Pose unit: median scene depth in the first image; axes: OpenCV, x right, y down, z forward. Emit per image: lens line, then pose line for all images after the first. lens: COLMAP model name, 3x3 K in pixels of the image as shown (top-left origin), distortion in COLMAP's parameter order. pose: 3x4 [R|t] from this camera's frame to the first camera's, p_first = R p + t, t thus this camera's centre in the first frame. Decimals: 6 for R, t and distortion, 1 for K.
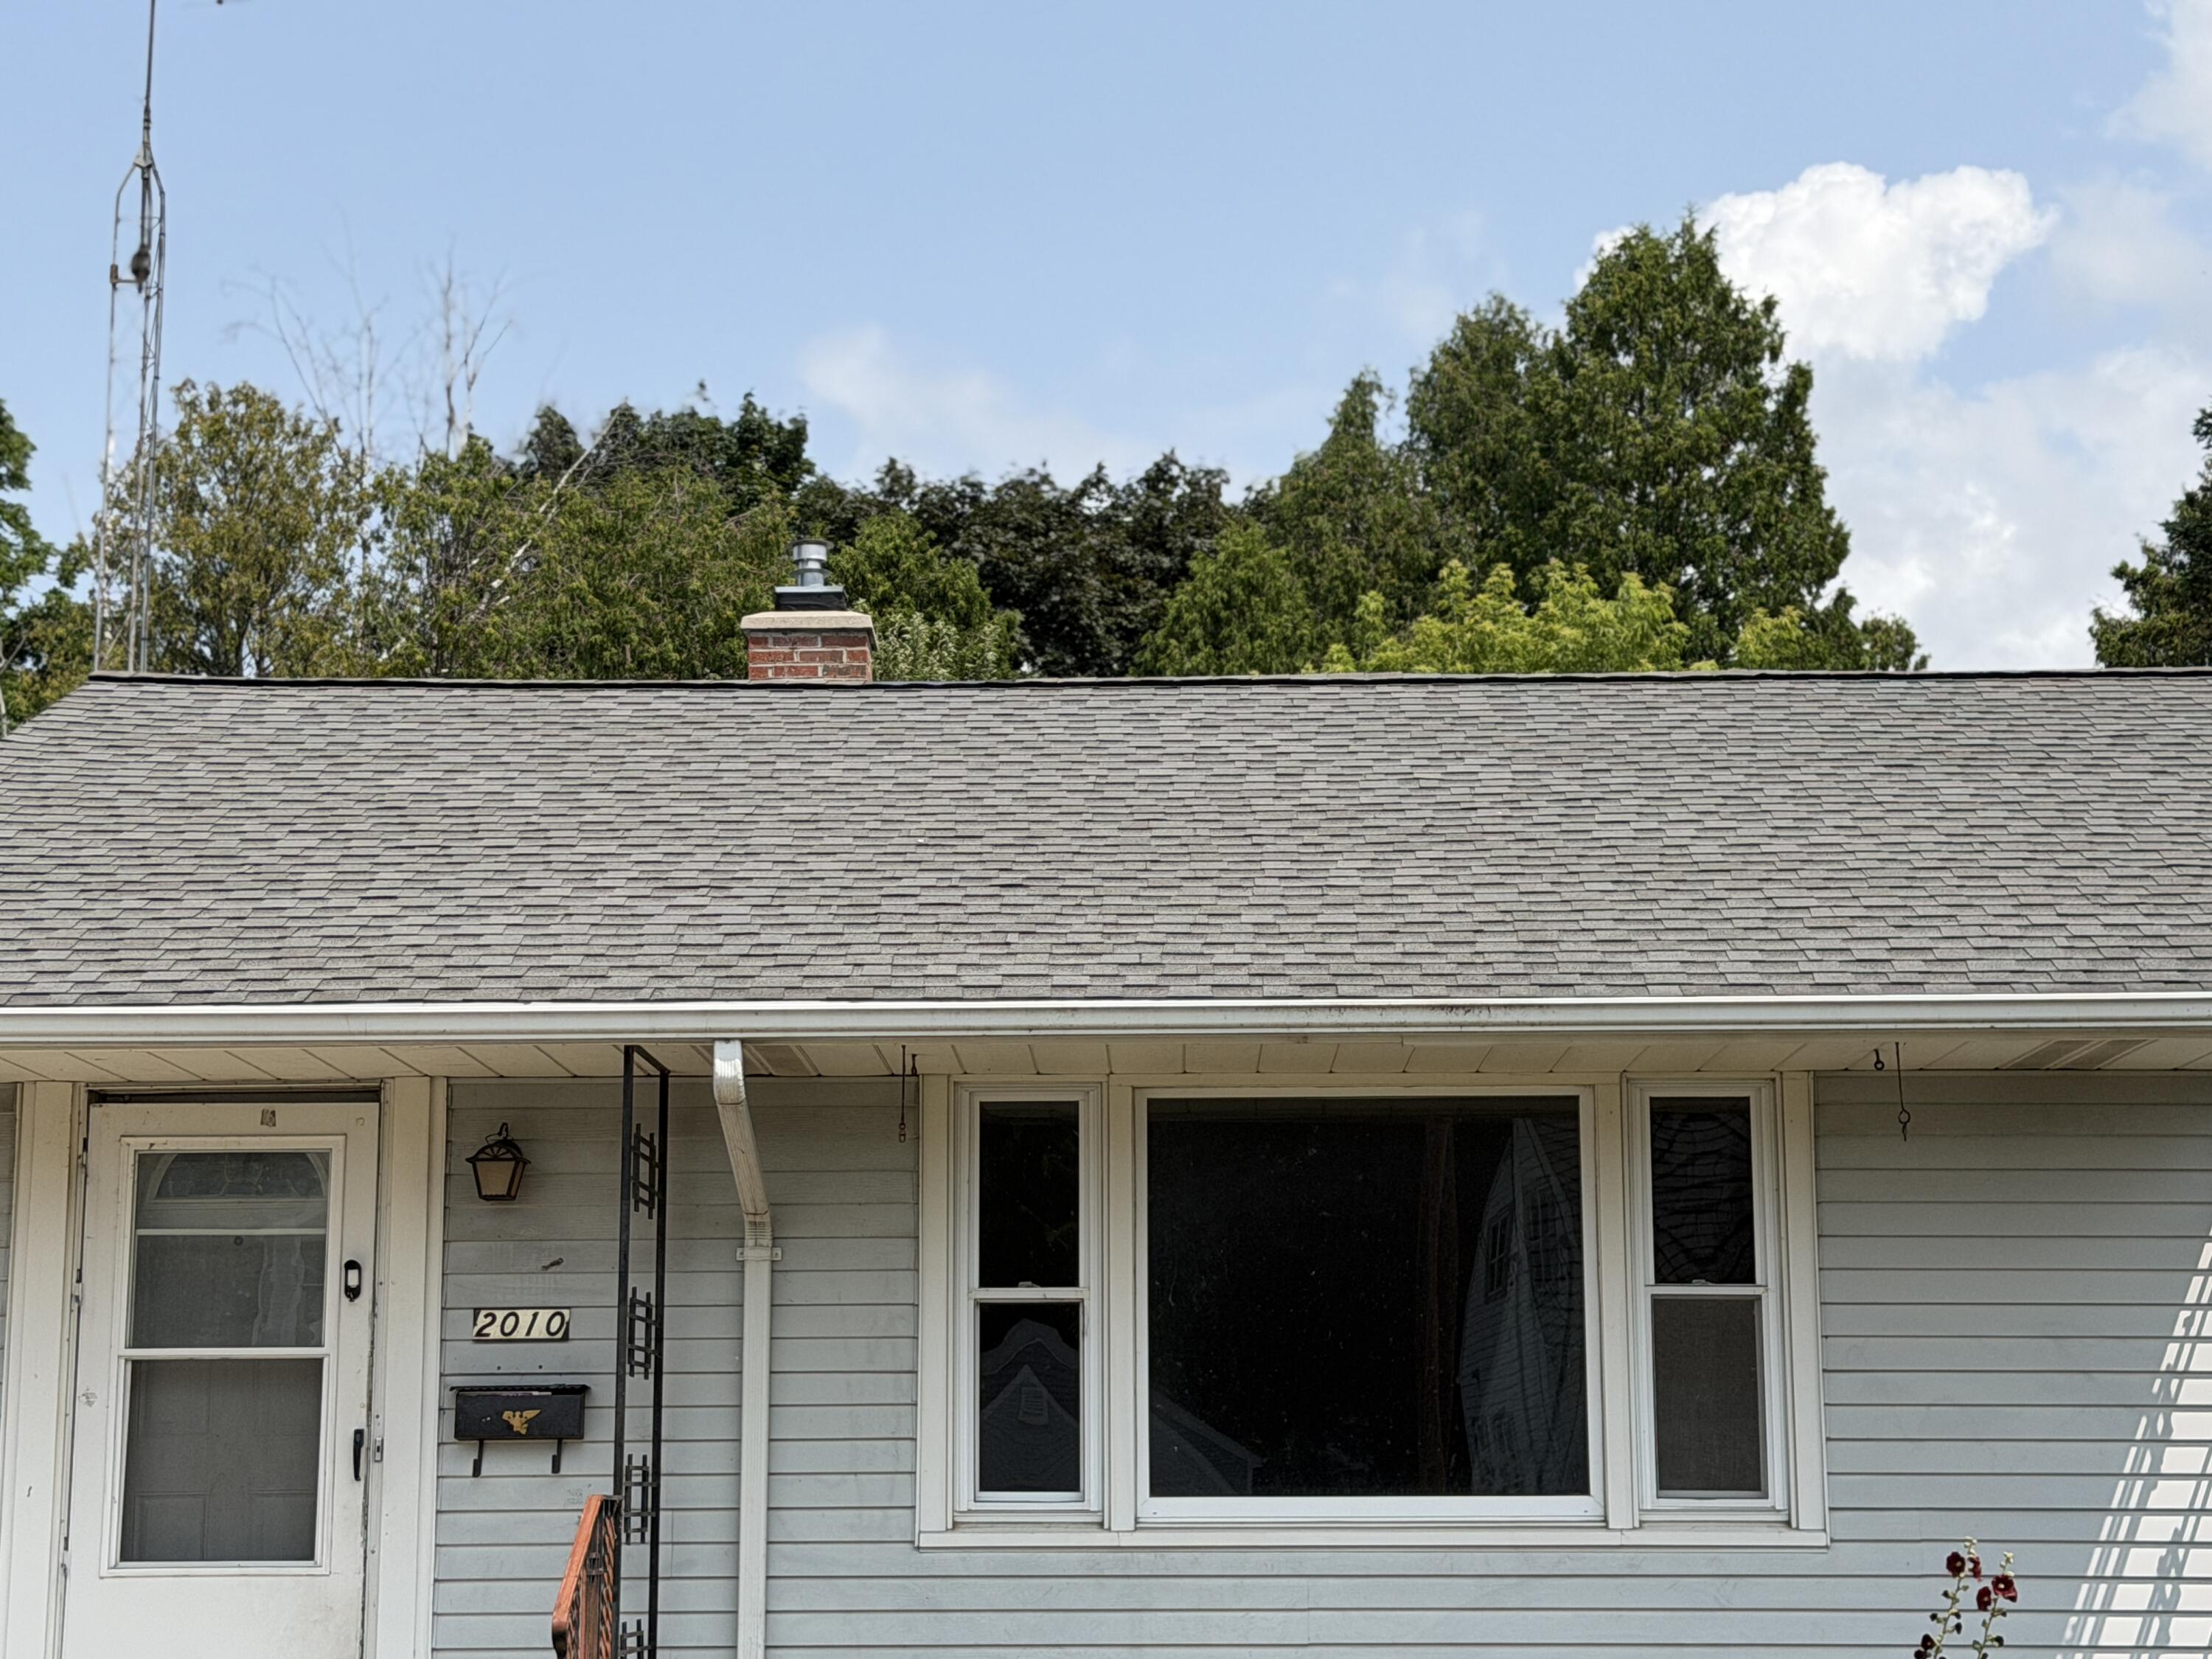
lens RADIAL K [[4076.3, 0, 1093.1], [0, 4076.3, 822.8], [0, 0, 1]] dist [0.154603, 0.000000]
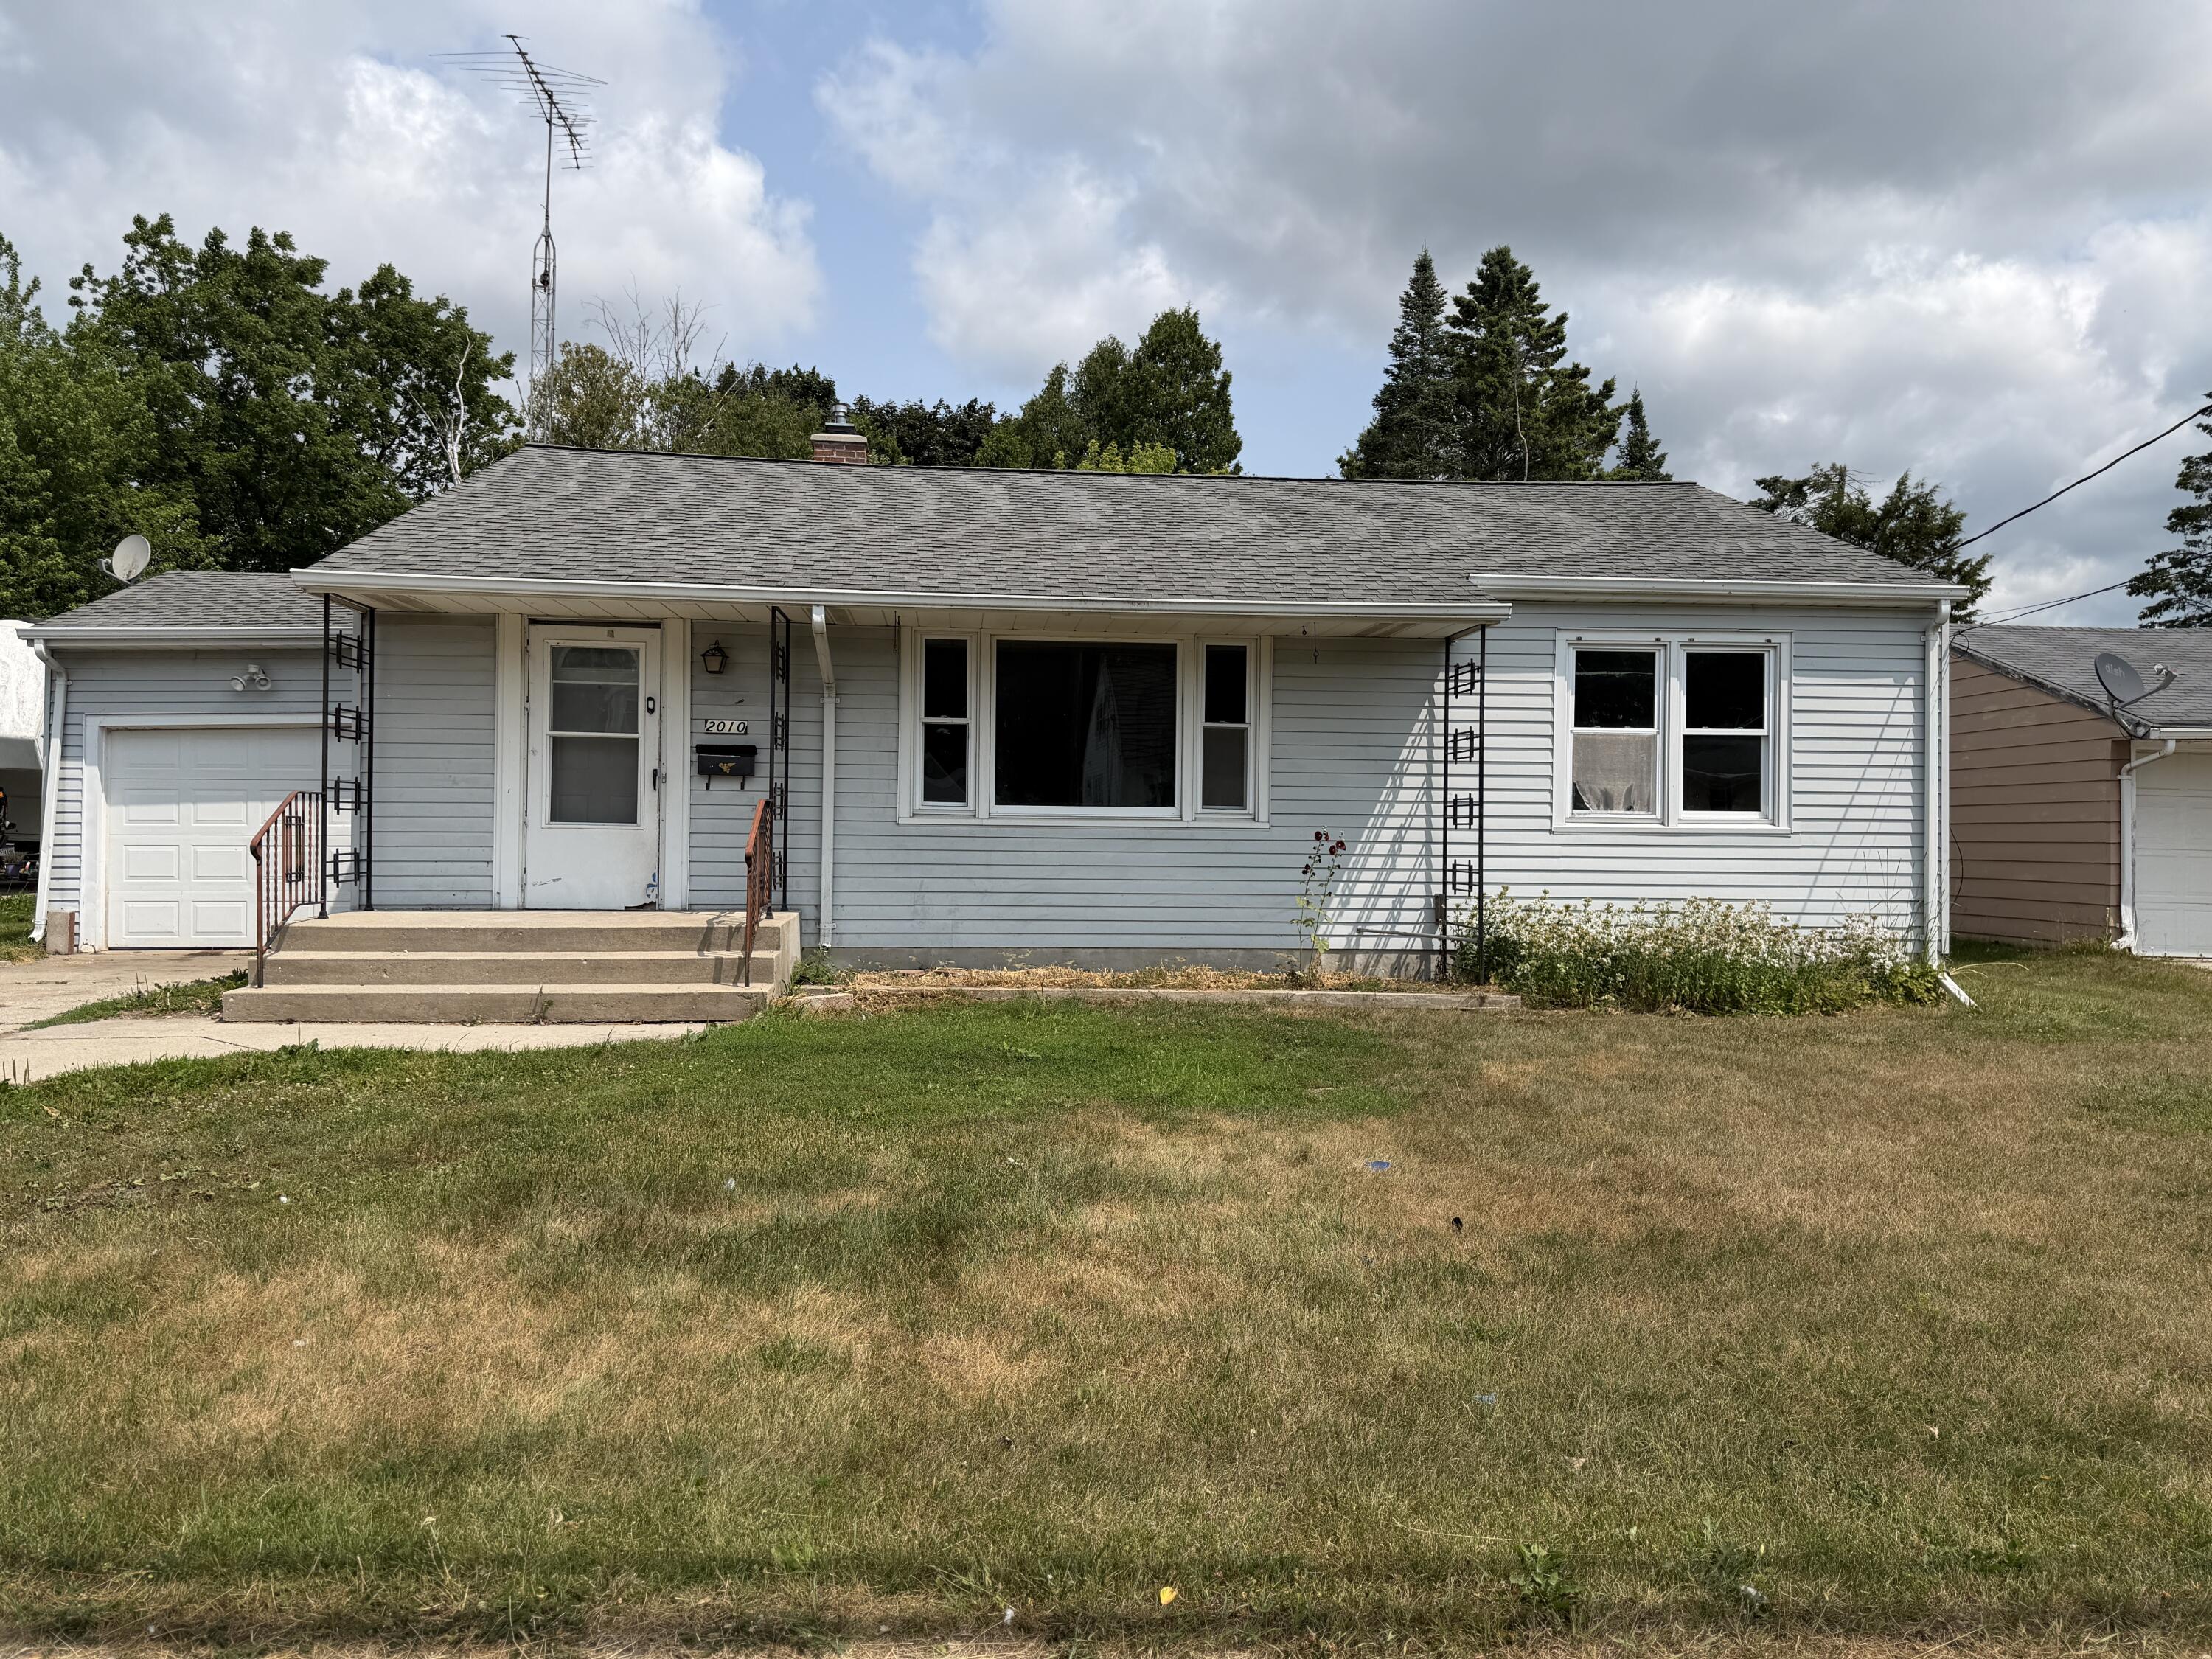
lens RADIAL K [[1533.2, 0, 1119.2], [0, 1533.2, 825.6], [0, 0, 1]] dist [0.043207, -0.013166]
pose [[0.992251, 0.016027, 0.123214, -0.023882], [-0.037006, 0.984762, 0.169925, 0.020499], [-0.118614, -0.173168, 0.977724, 0.108222]]
